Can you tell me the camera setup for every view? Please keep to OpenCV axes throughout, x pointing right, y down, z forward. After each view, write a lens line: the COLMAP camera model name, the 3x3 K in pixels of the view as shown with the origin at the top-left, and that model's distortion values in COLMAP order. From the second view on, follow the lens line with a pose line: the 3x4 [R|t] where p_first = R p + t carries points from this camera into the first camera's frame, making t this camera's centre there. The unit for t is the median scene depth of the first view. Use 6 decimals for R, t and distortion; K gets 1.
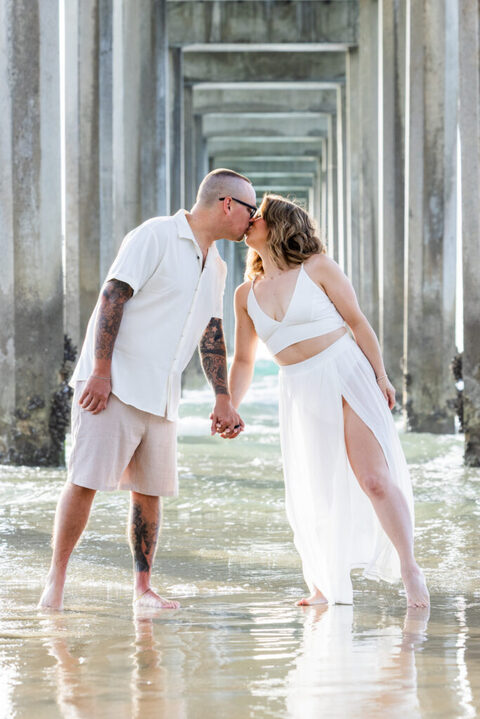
lens RADIAL K [[3153.2, 0, 240.2], [0, 3153.2, 363.4], [0, 0, 1]] dist [0.118344, 0.000000]
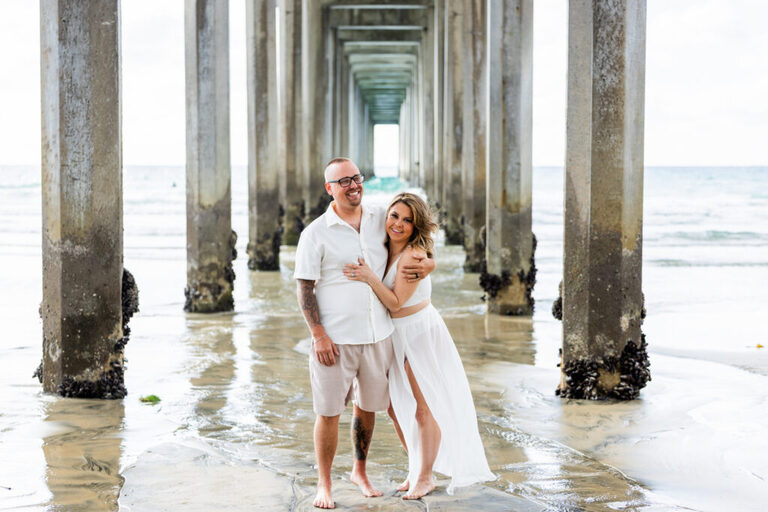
lens RADIAL K [[1720.1, 0, 361.8], [0, 1720.1, 279.2], [0, 0, 1]] dist [0.027755, 0.000000]
pose [[0.999976, 0.003367, -0.005990, 0.005575], [-0.002983, 0.998010, 0.062985, -0.023487], [0.006190, -0.062965, 0.997997, -0.127111]]
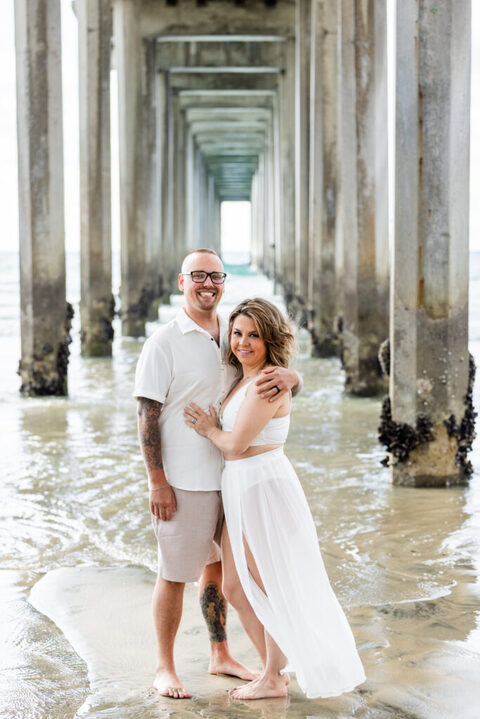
lens RADIAL K [[2010.6, 0, 235.6], [0, 2010.6, 414.0], [0, 0, 1]] dist [0.024991, 0.000000]
pose [[0.999971, -0.000019, 0.007642, 0.010347], [-0.000577, 0.996951, 0.078023, -0.021584], [-0.007620, -0.078026, 0.996922, 0.058695]]
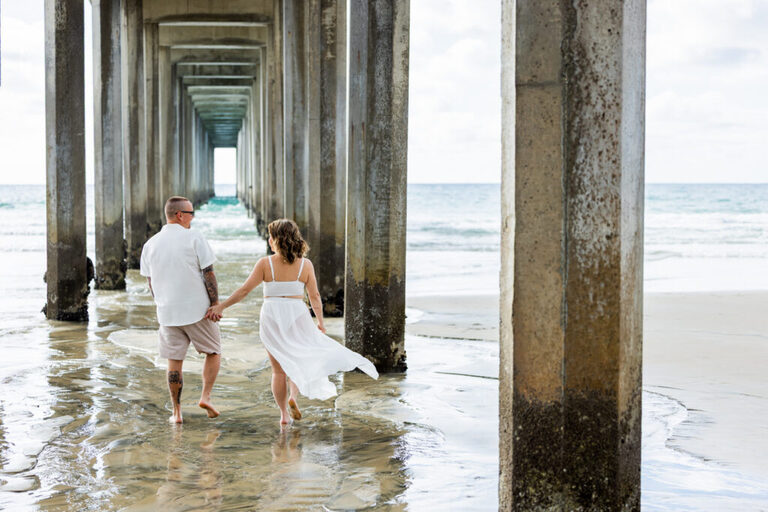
lens RADIAL K [[1629.0, 0, 393.2], [0, 1629.0, 241.9], [0, 0, 1]] dist [0.003179, 0.000000]
pose [[0.993891, -0.005765, 0.110220, 0.005300], [0.002226, 0.999479, 0.032208, -0.030075], [-0.110348, -0.031766, 0.993385, -0.439795]]
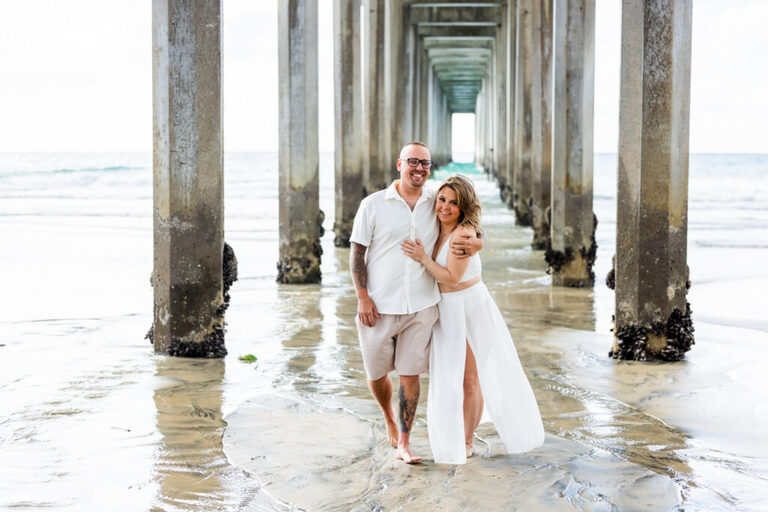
lens RADIAL K [[1602.7, 0, 368.5], [0, 1602.7, 270.3], [0, 0, 1]] dist [-0.040468, 0.000000]
pose [[0.998695, 0.007266, -0.050551, 0.006631], [-0.003656, 0.997458, 0.071158, -0.023368], [0.050939, -0.070881, 0.996183, -0.142700]]
